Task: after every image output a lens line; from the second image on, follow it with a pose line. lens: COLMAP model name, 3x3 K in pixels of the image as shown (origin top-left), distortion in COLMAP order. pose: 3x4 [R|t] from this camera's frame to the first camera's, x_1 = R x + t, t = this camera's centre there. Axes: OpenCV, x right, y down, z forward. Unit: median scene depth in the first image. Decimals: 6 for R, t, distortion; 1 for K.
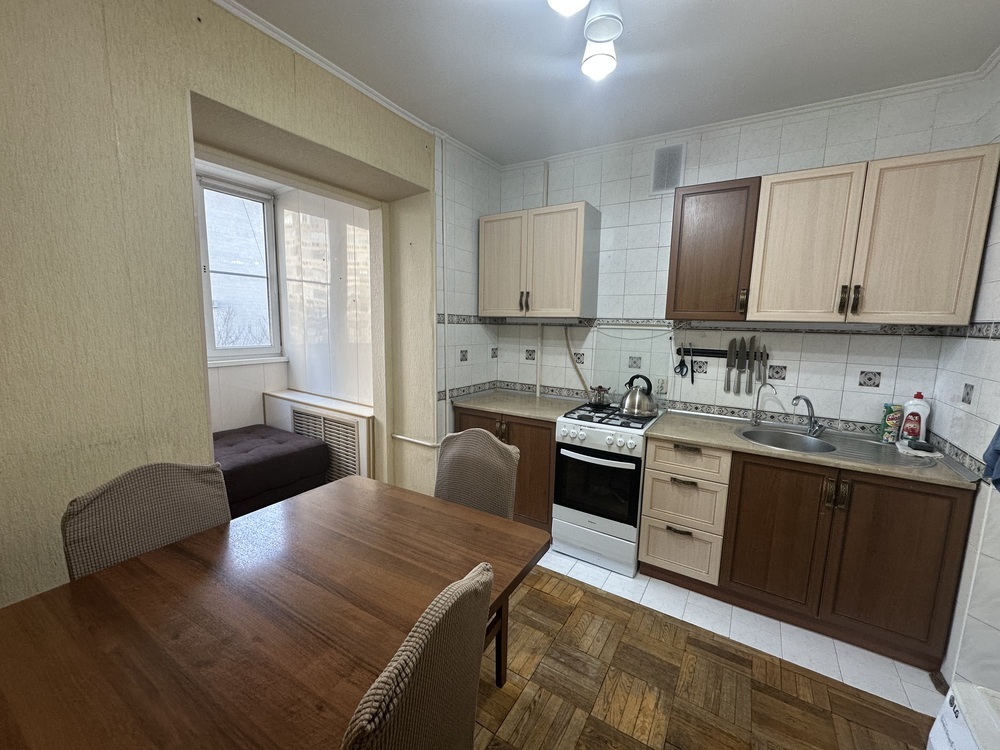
lens RADIAL K [[396.8, 0, 500.0], [0, 396.8, 375.0], [0, 0, 1]] dist [-0.001040, -0.000236]
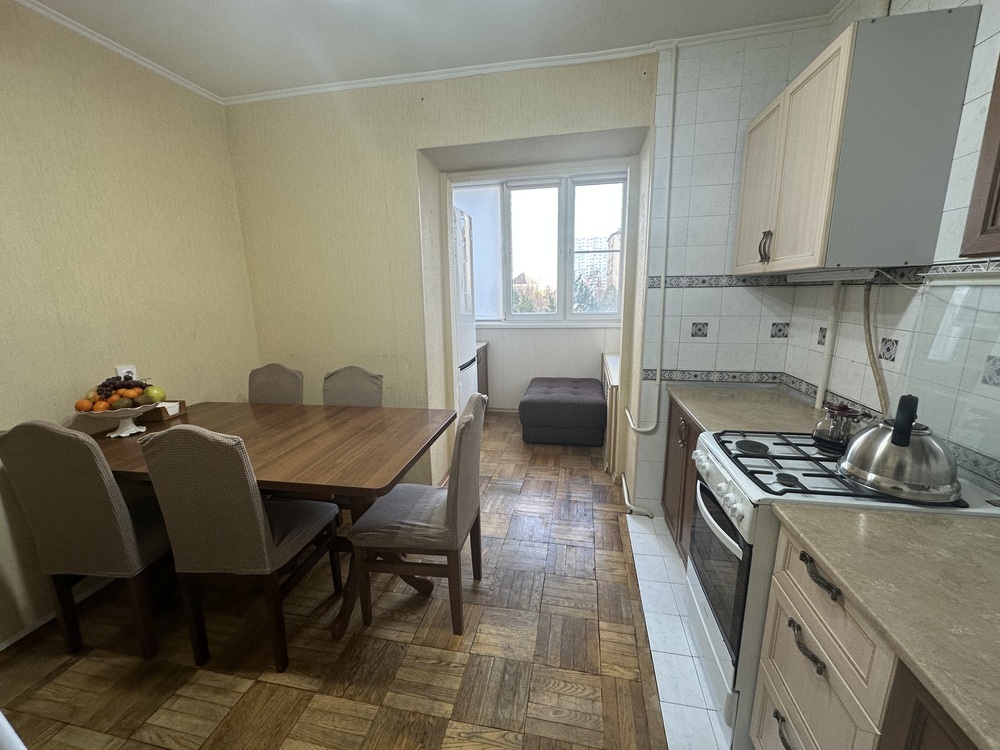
lens RADIAL K [[396.8, 0, 500.0], [0, 396.8, 375.0], [0, 0, 1]] dist [-0.001040, -0.000236]
pose [[0.359344, 0.166173, -0.918291, 0.554250], [-0.096747, 0.985350, 0.140449, -0.038043], [0.928177, 0.038372, 0.370156, 0.419324]]
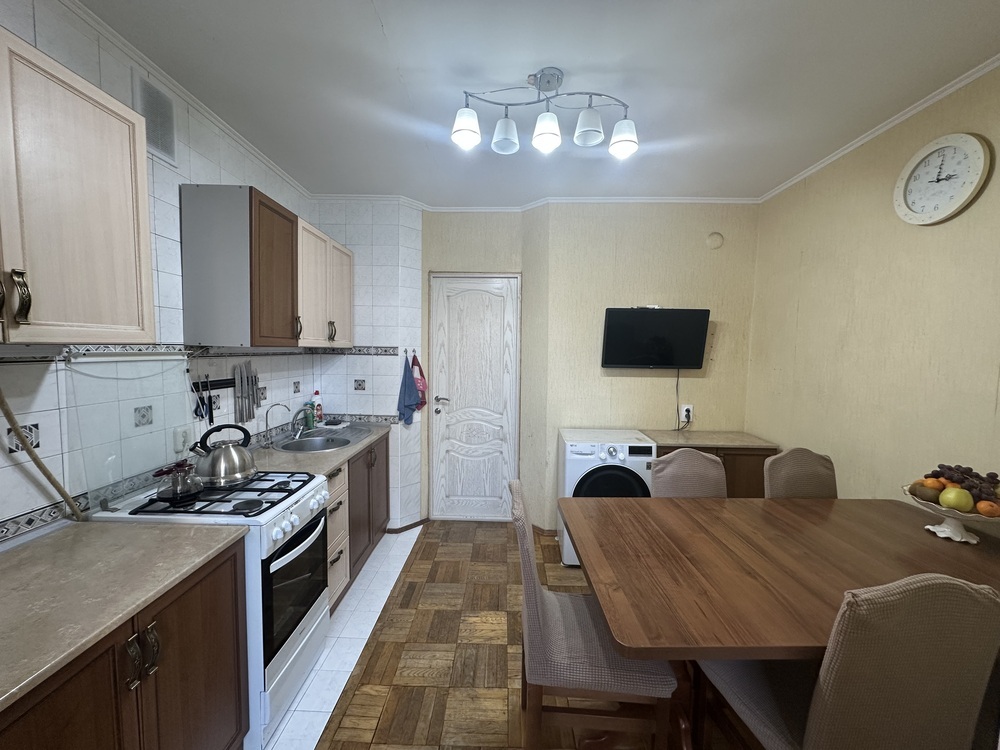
lens RADIAL K [[396.8, 0, 500.0], [0, 396.8, 375.0], [0, 0, 1]] dist [-0.001040, -0.000236]
pose [[-0.523096, -0.087334, 0.847788, -0.467857], [0.085768, 0.984292, 0.154316, -0.146957], [-0.847948, 0.153435, -0.507388, 0.888577]]
